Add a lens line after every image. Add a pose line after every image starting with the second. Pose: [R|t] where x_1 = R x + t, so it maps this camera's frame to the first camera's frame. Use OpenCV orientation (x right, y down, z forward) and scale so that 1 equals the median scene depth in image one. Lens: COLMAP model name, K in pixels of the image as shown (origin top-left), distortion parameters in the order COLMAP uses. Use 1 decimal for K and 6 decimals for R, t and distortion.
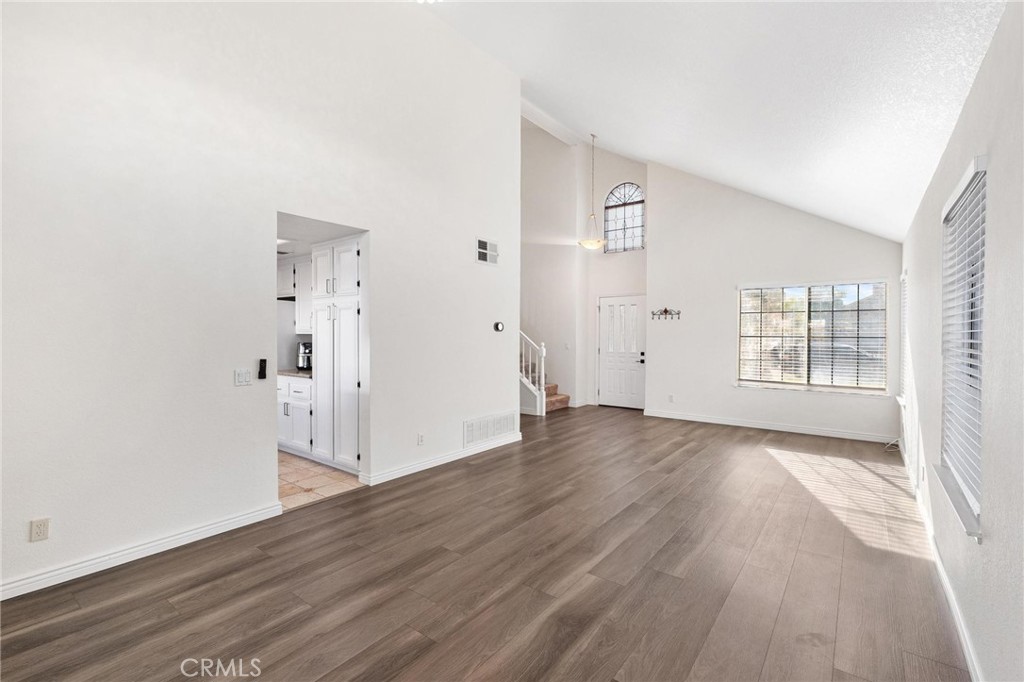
lens RADIAL K [[458.5, 0, 513.0], [0, 458.5, 336.3], [0, 0, 1]] dist [-0.014403, -0.000118]
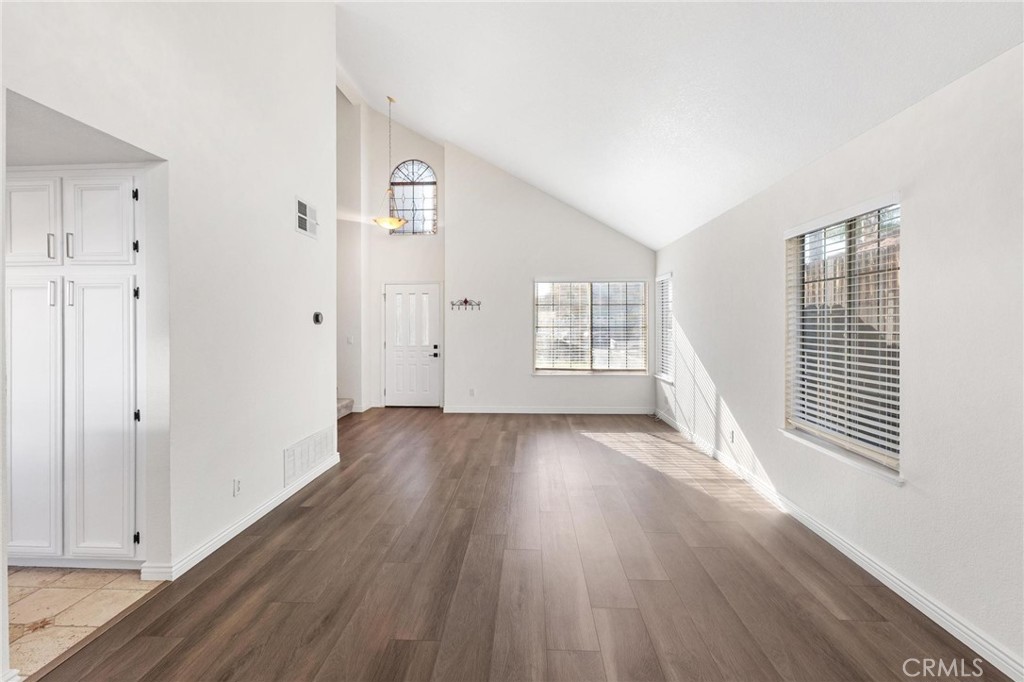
lens RADIAL K [[484.4, 0, 508.1], [0, 484.4, 322.1], [0, 0, 1]] dist [0.001957, -0.000928]
pose [[0.825248, -0.003353, 0.564761, -0.190802], [0.008797, 0.999937, -0.006918, -0.004872], [-0.564703, 0.010677, 0.825225, 0.133406]]
